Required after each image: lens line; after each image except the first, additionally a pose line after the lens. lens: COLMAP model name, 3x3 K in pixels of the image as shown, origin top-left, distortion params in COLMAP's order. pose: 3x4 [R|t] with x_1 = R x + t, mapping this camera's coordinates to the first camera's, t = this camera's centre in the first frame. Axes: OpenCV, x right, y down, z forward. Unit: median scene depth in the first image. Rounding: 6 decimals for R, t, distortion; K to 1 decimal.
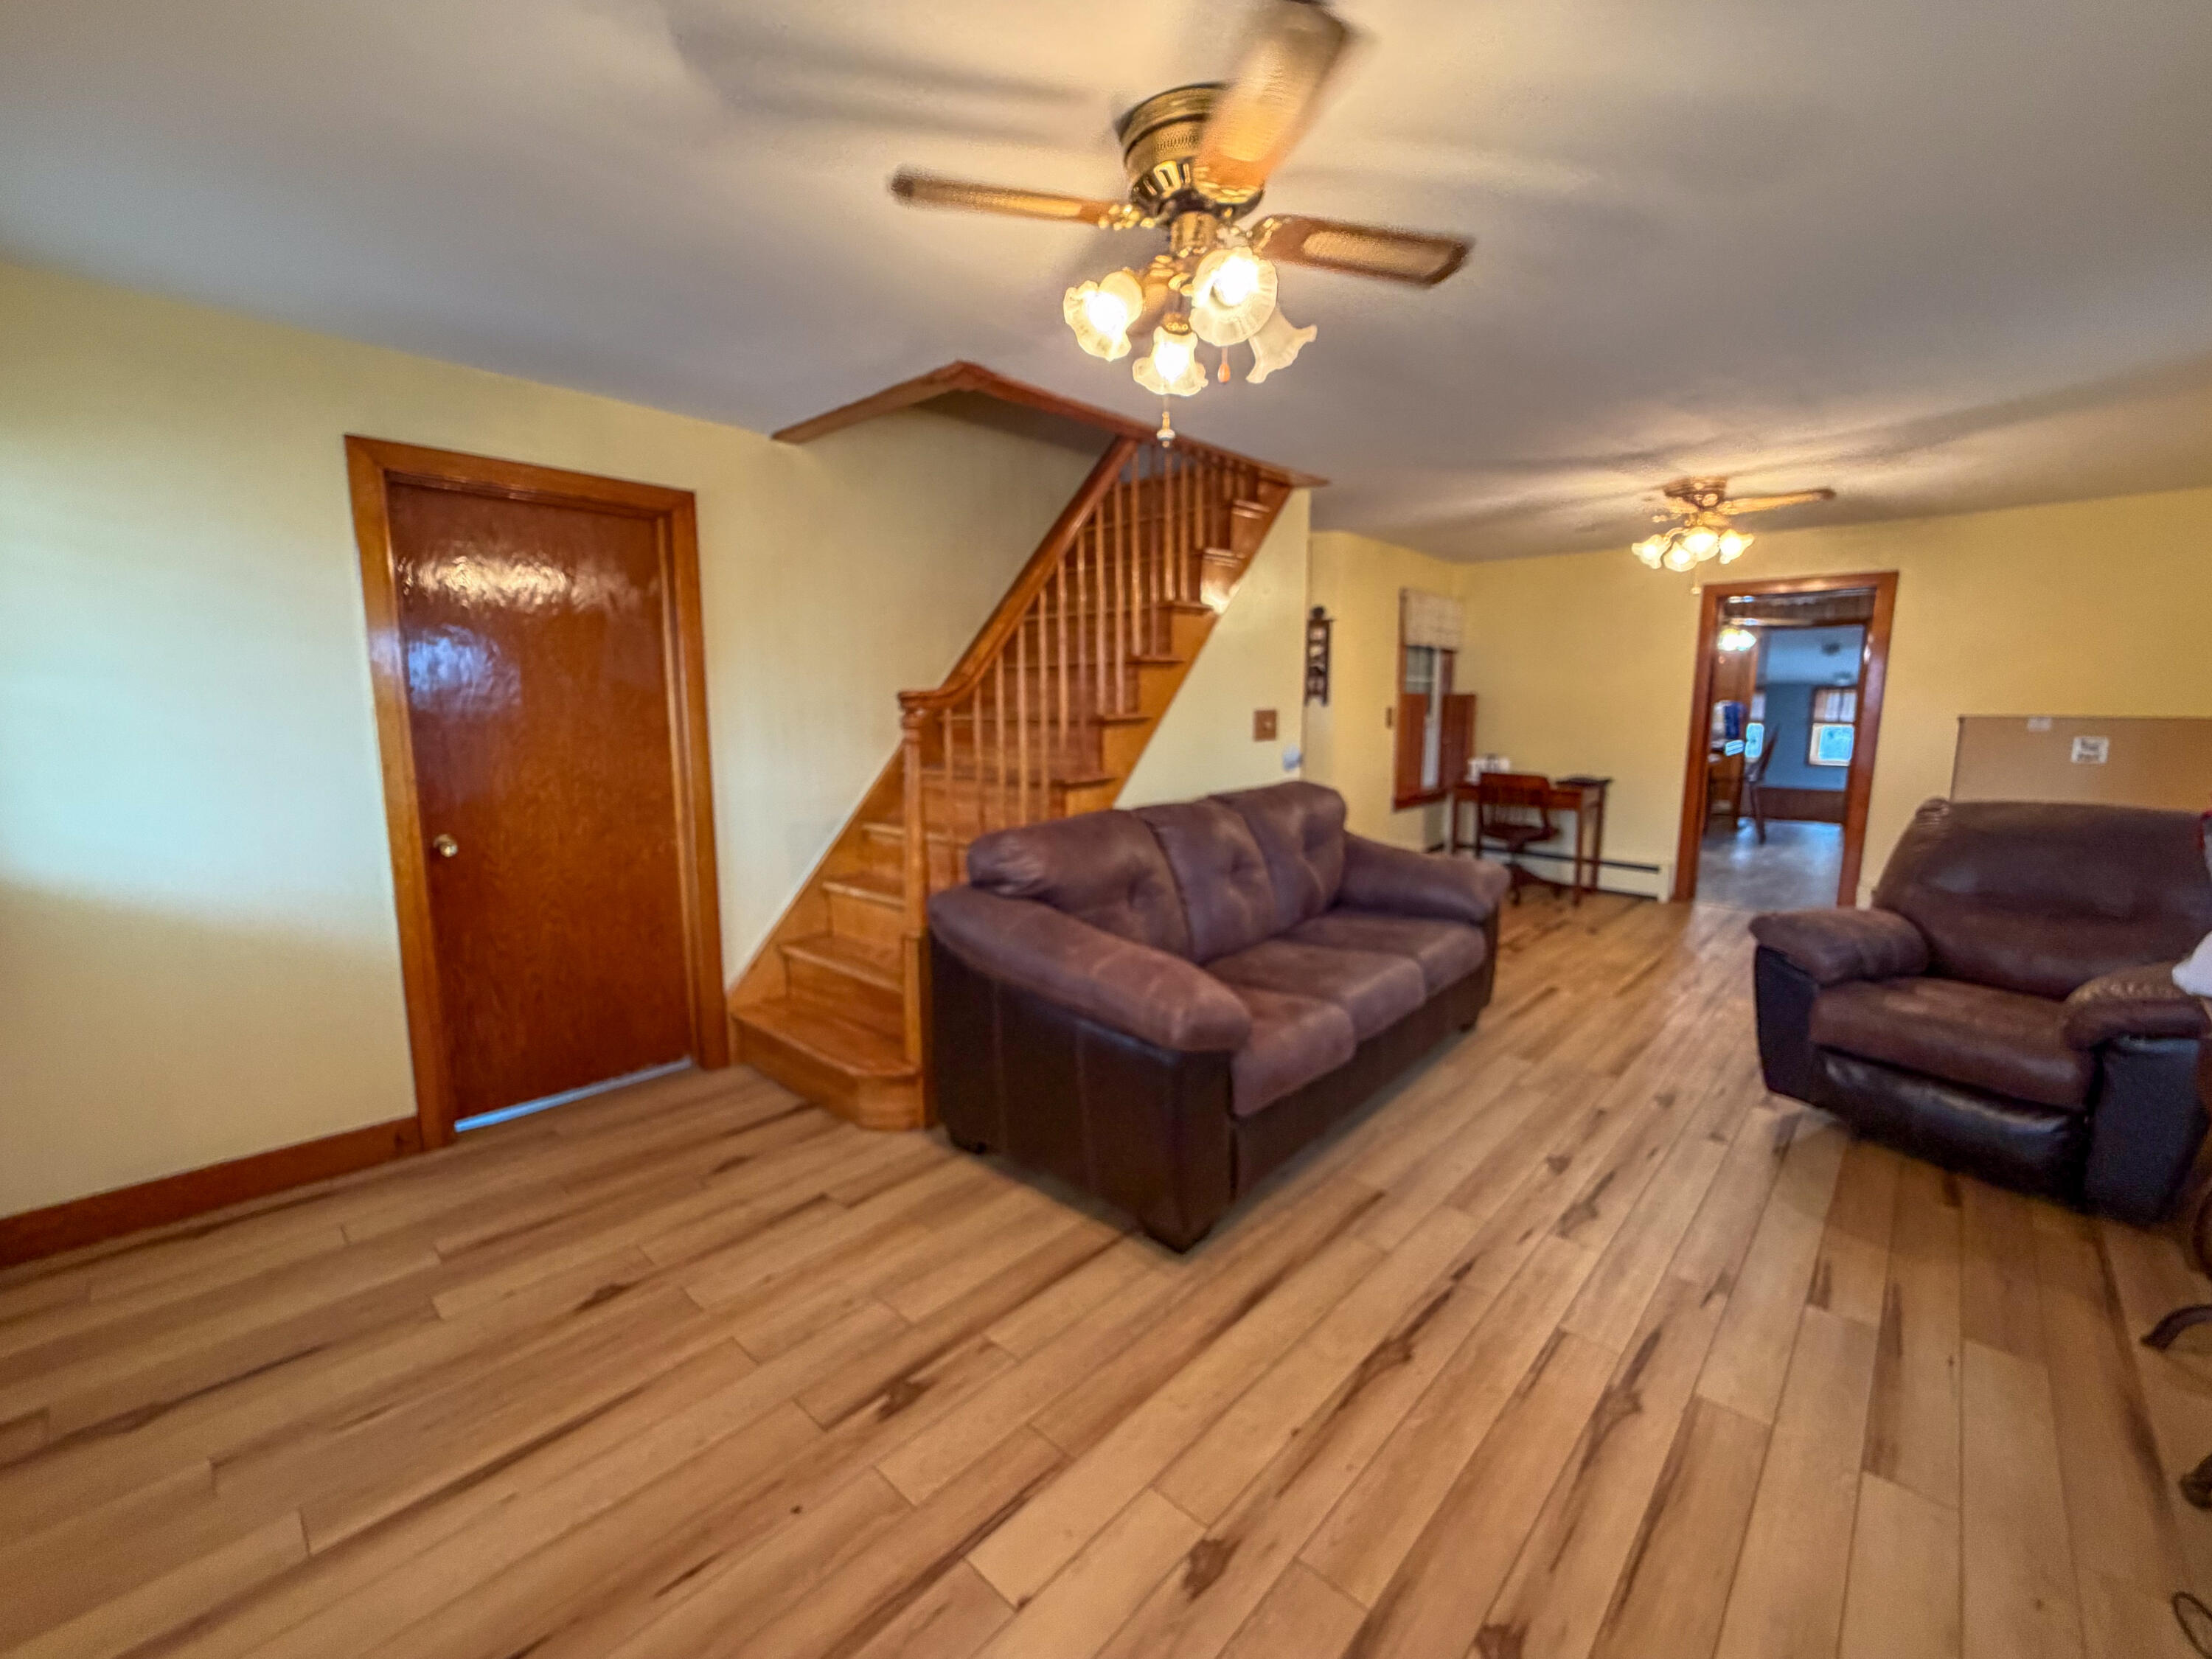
lens RADIAL K [[870.1, 0, 1106.3], [0, 870.1, 810.4], [0, 0, 1]] dist [0.000205, -0.000491]
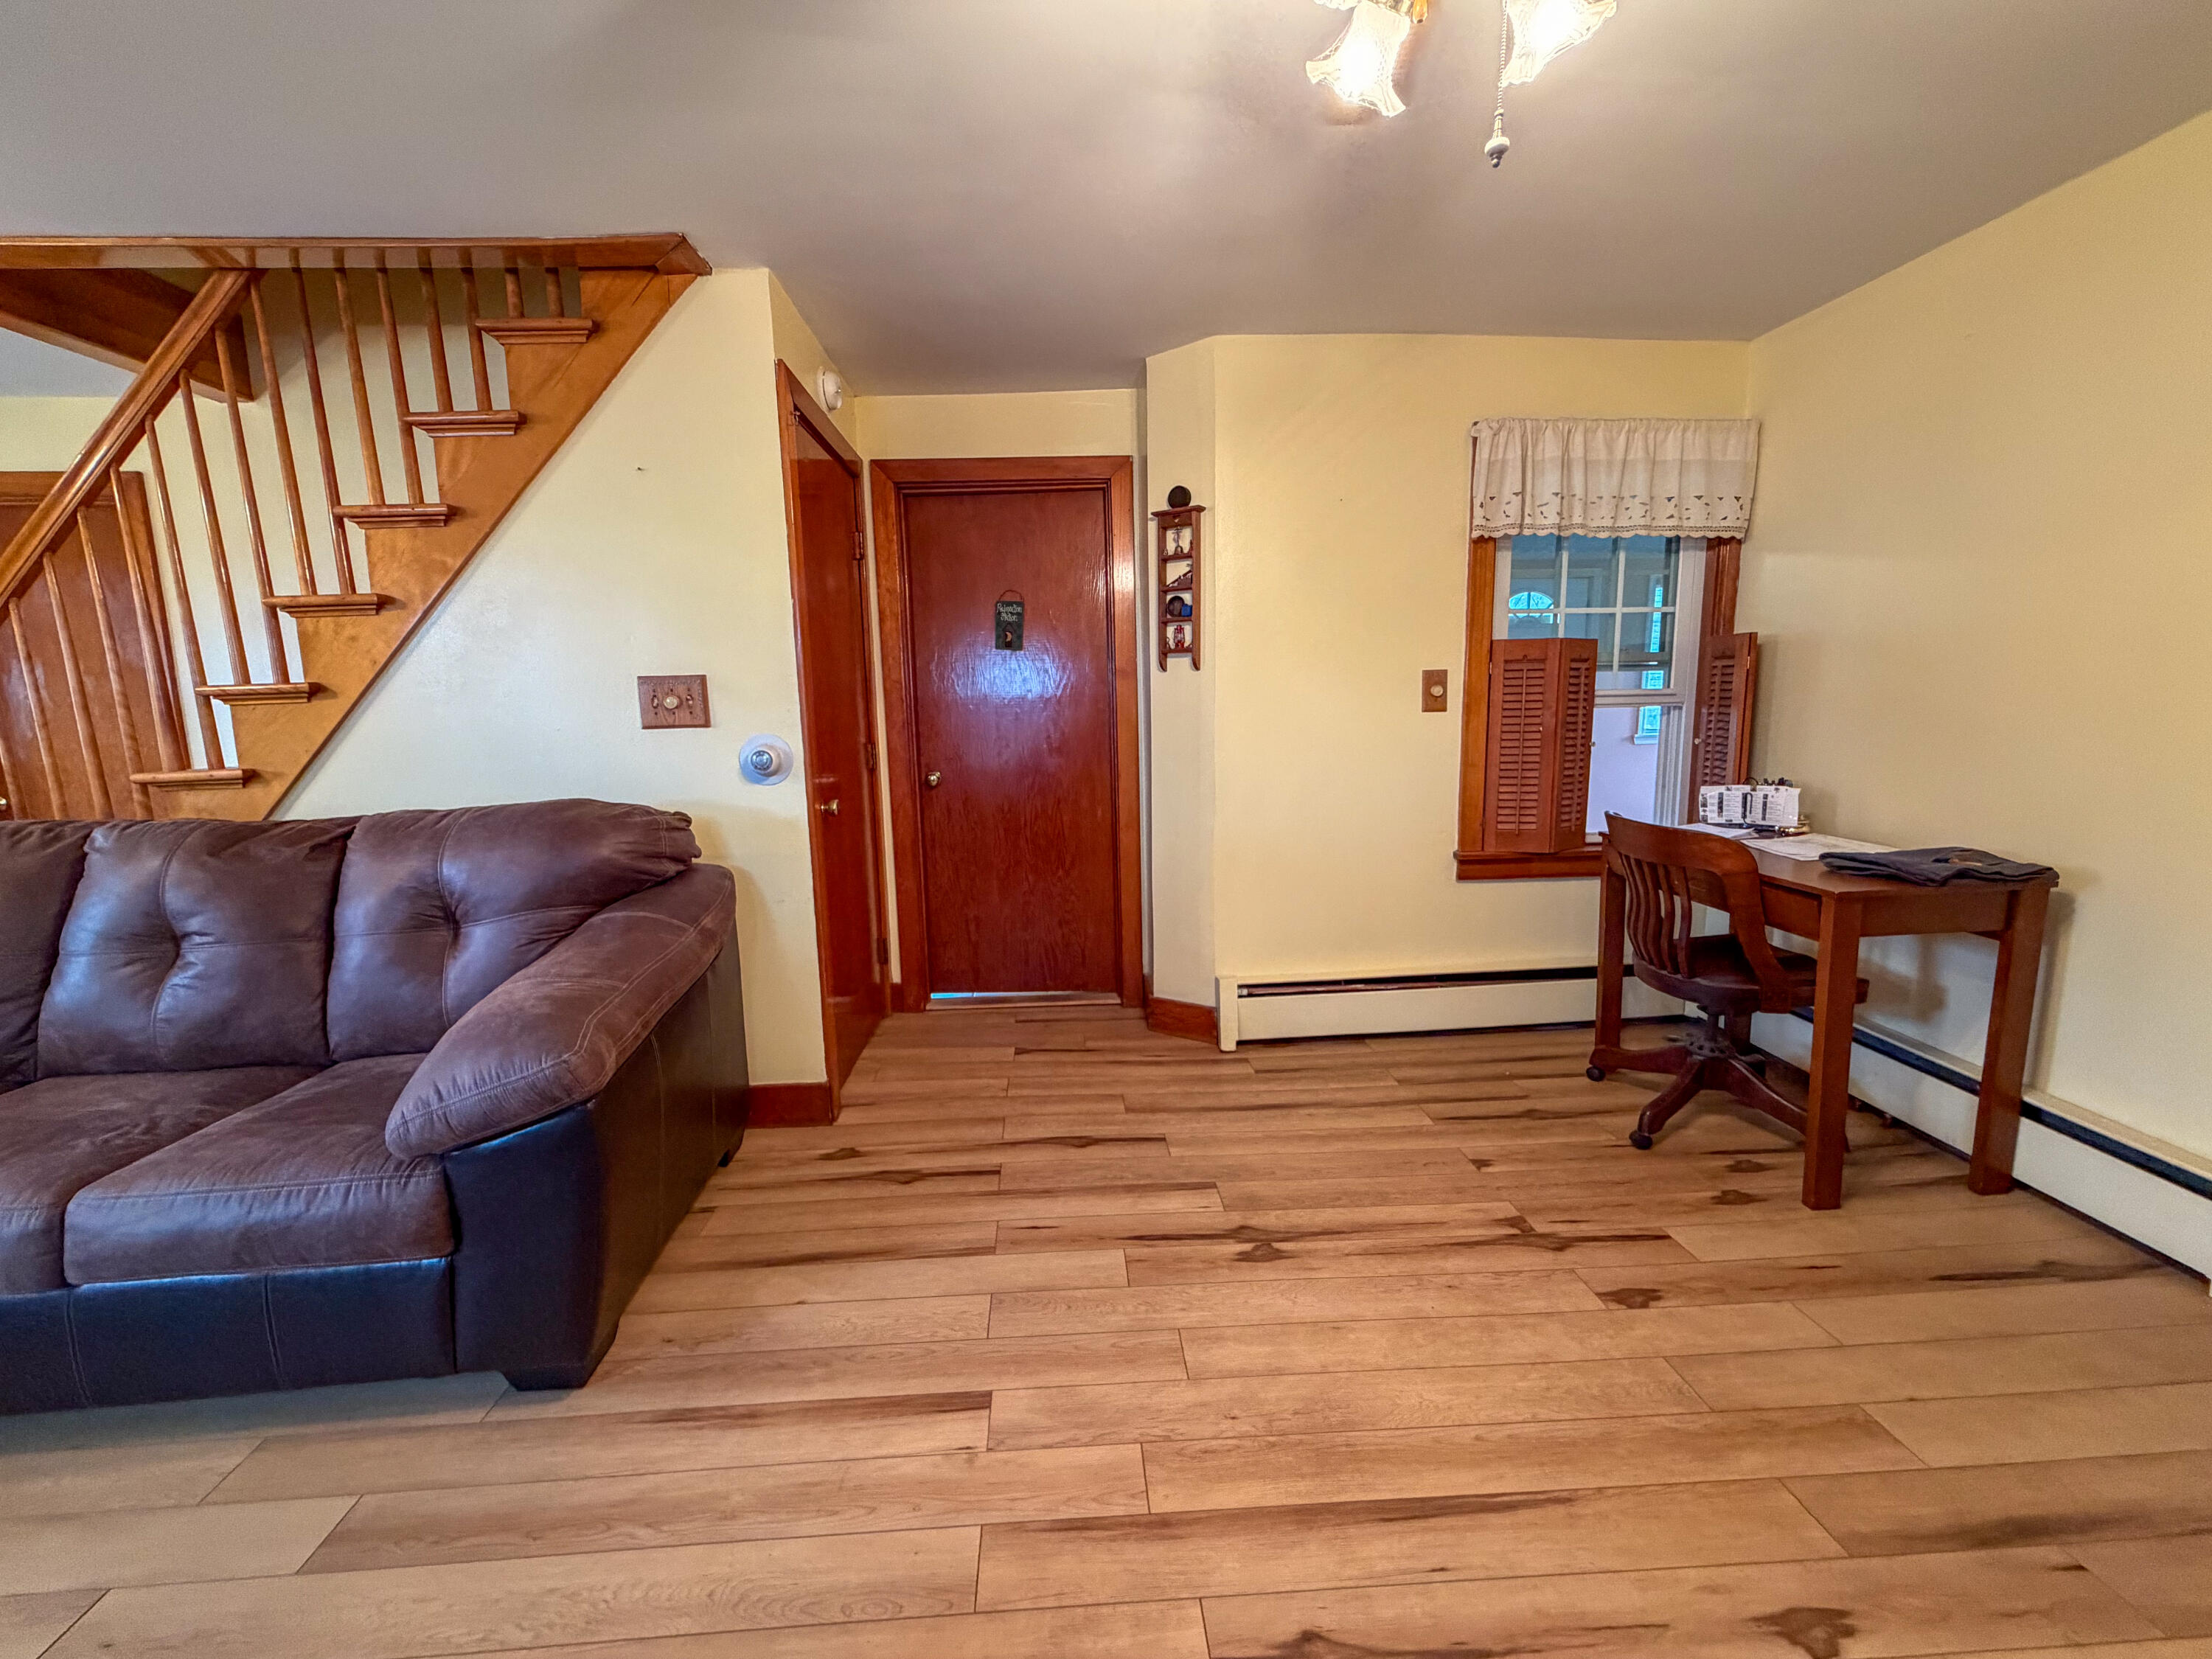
lens RADIAL K [[870.1, 0, 1103.9], [0, 870.1, 830.8], [0, 0, 1]] dist [0.000205, -0.000491]
pose [[0.732149, 0.082451, -0.676135, 0.809582], [-0.067259, 0.996547, 0.048693, -0.061519], [0.677815, 0.009825, 0.735167, 0.785623]]
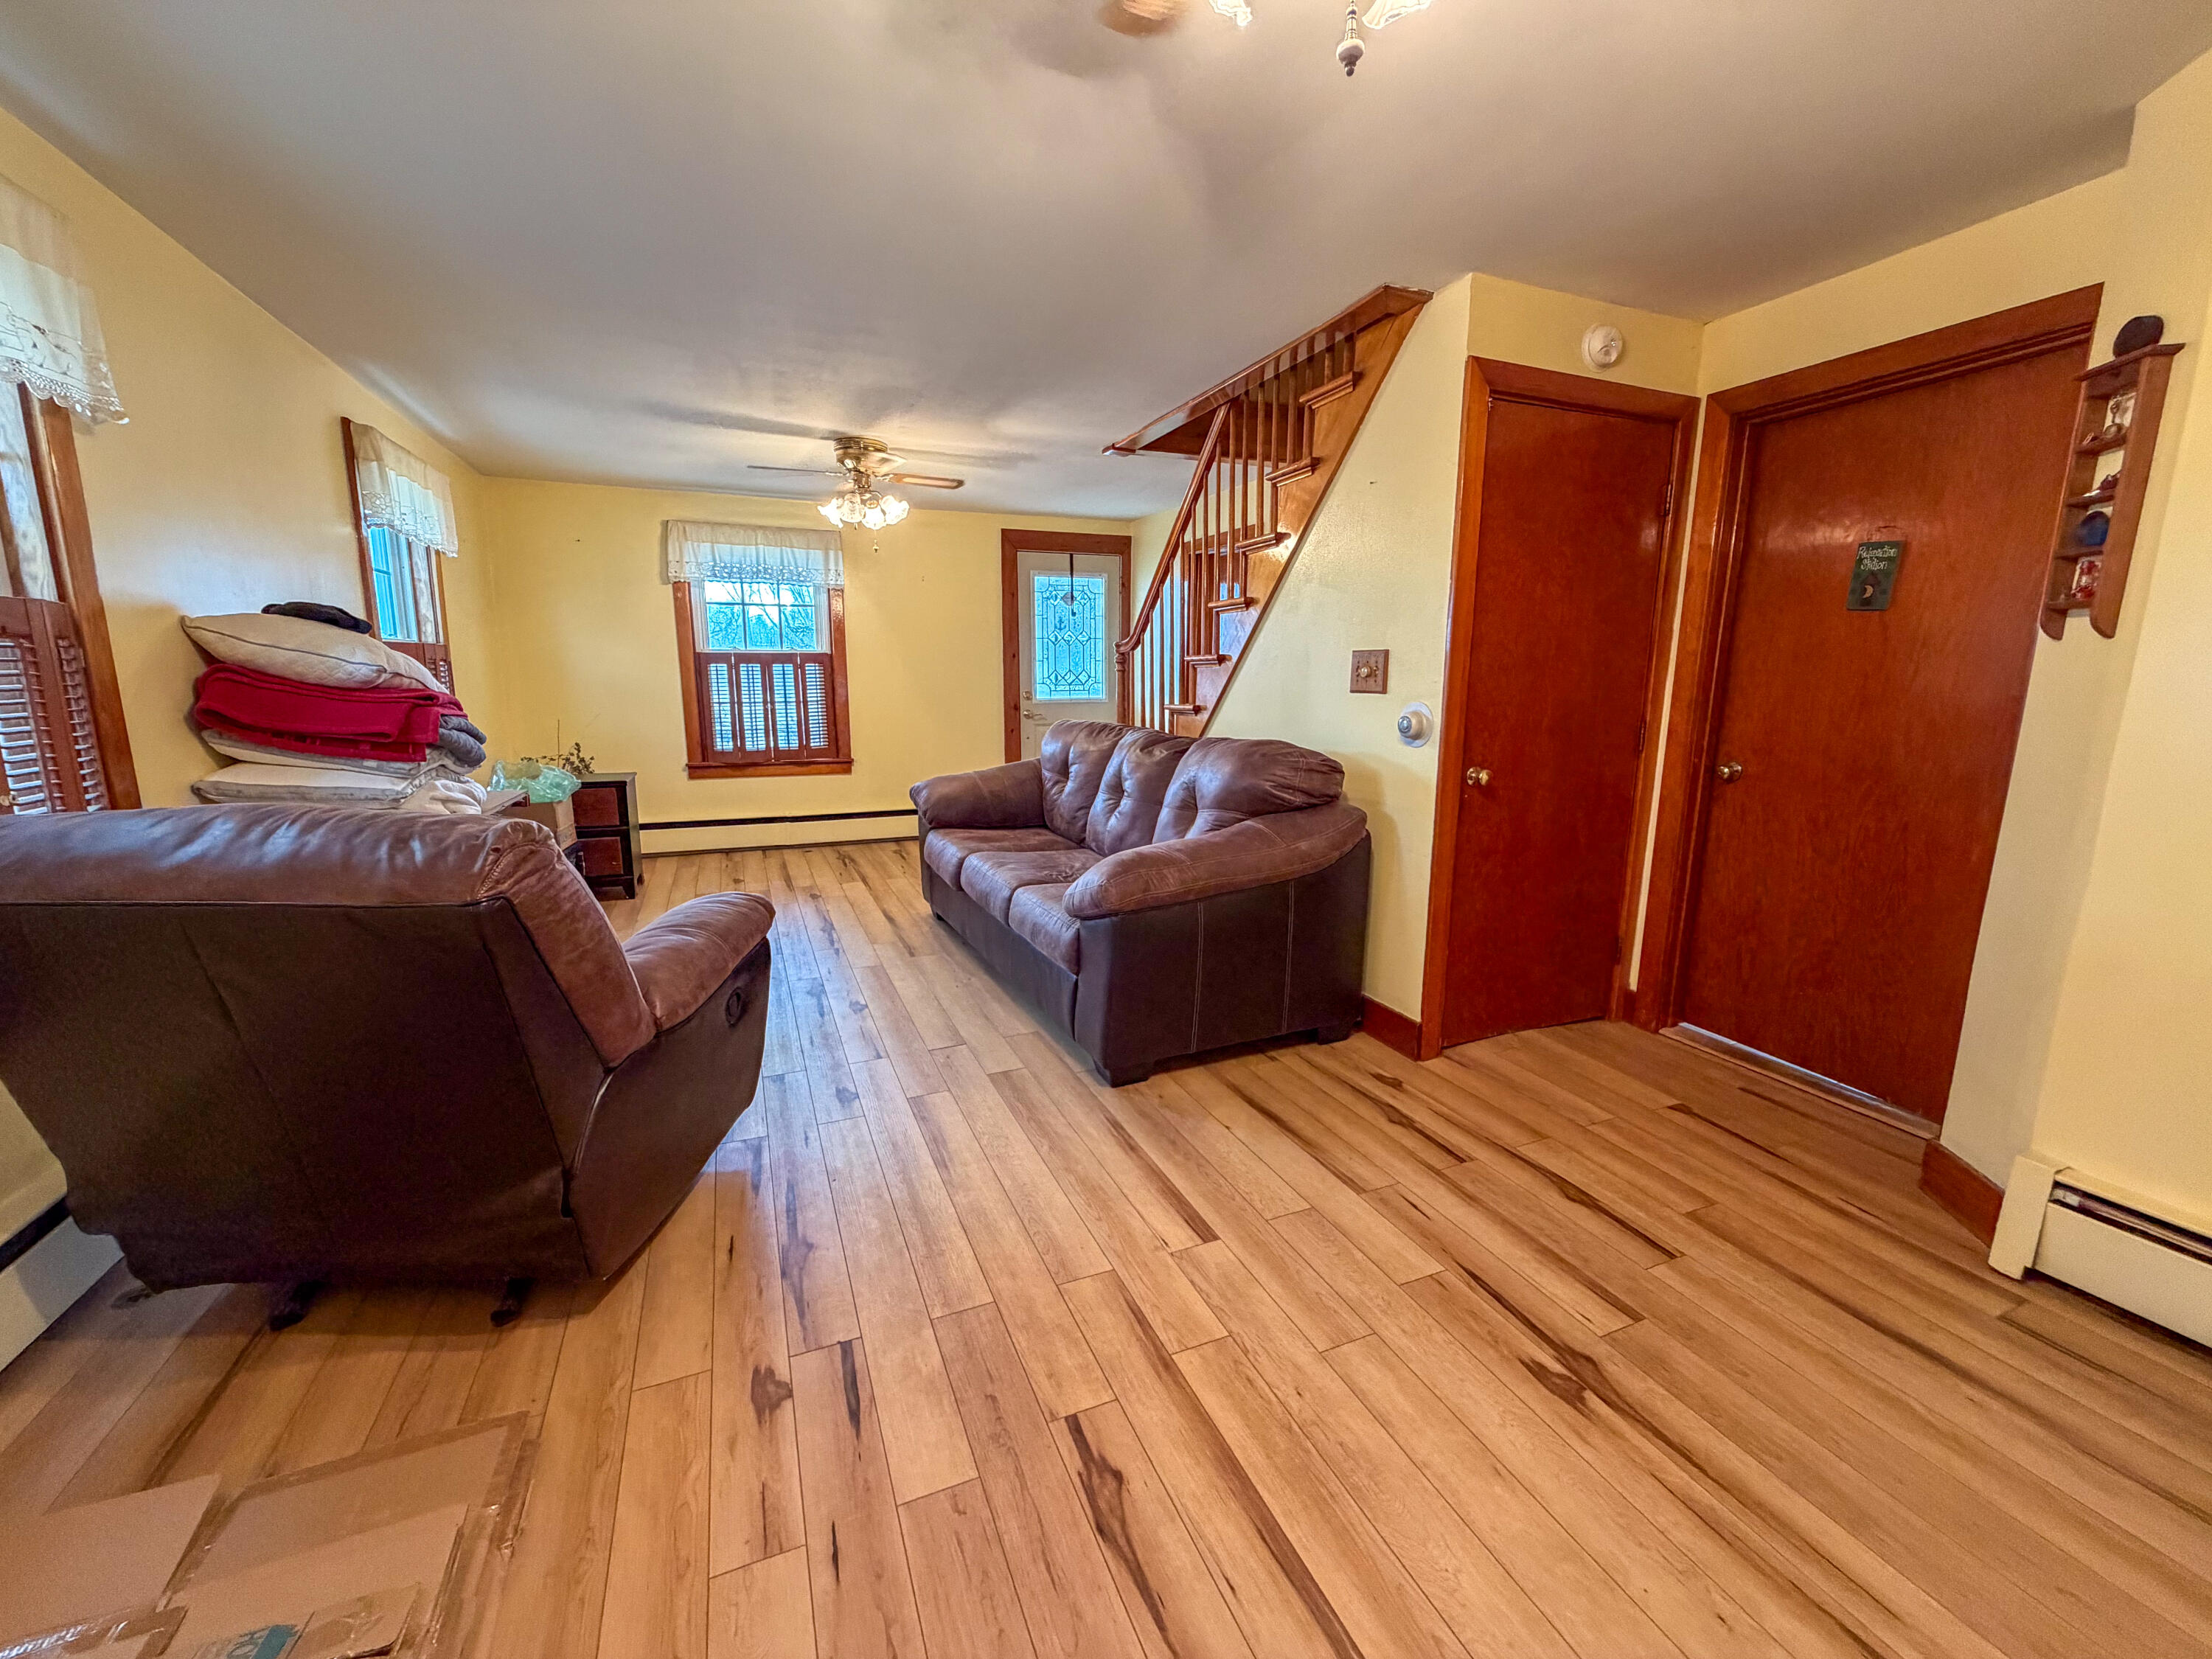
lens RADIAL K [[870.1, 0, 1094.7], [0, 870.1, 828.0], [0, 0, 1]] dist [0.000205, -0.000491]
pose [[-0.390573, 0.158927, -0.906750, 0.958751], [-0.129043, 0.965808, 0.224862, -0.108703], [0.911483, 0.204835, -0.356710, 1.103143]]
